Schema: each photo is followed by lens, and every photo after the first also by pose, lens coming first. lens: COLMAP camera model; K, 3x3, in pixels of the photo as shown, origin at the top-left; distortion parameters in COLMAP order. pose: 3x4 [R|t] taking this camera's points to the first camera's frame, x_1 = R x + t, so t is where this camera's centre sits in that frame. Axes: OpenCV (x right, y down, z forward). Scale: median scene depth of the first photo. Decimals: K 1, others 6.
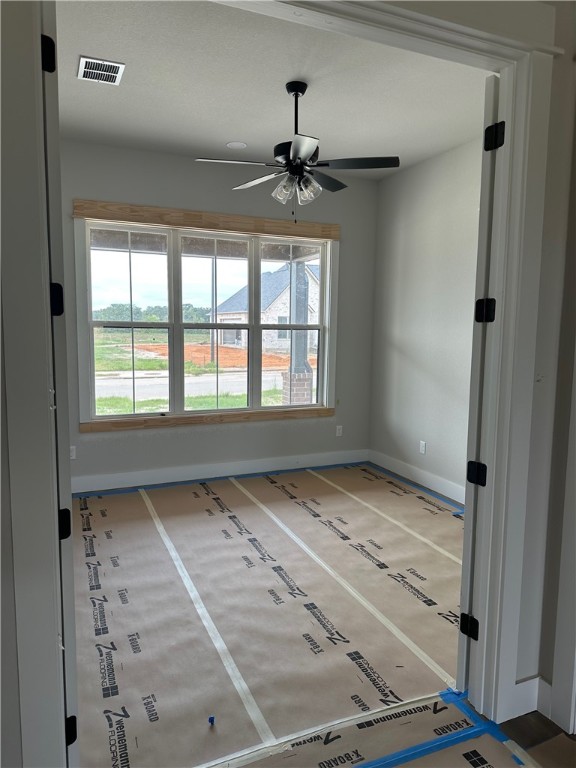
lens RADIAL K [[536.1, 0, 286.8], [0, 536.1, 382.8], [0, 0, 1]] dist [0.037855, -0.032573]
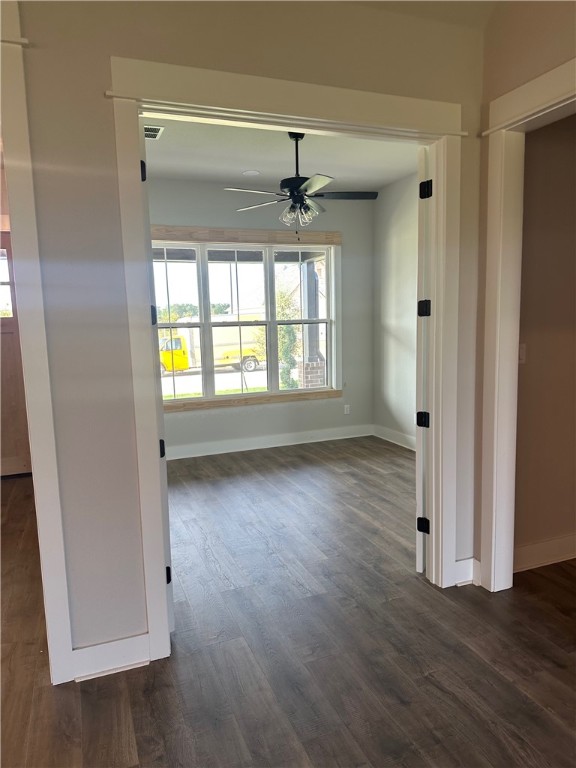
lens RADIAL K [[536.1, 0, 293.5], [0, 536.1, 405.2], [0, 0, 1]] dist [0.037855, -0.032573]
pose [[0.999055, -0.033986, -0.027085, 0.015029], [0.035398, 0.997940, 0.053511, 0.015363], [0.025210, -0.054420, 0.998200, -0.193762]]
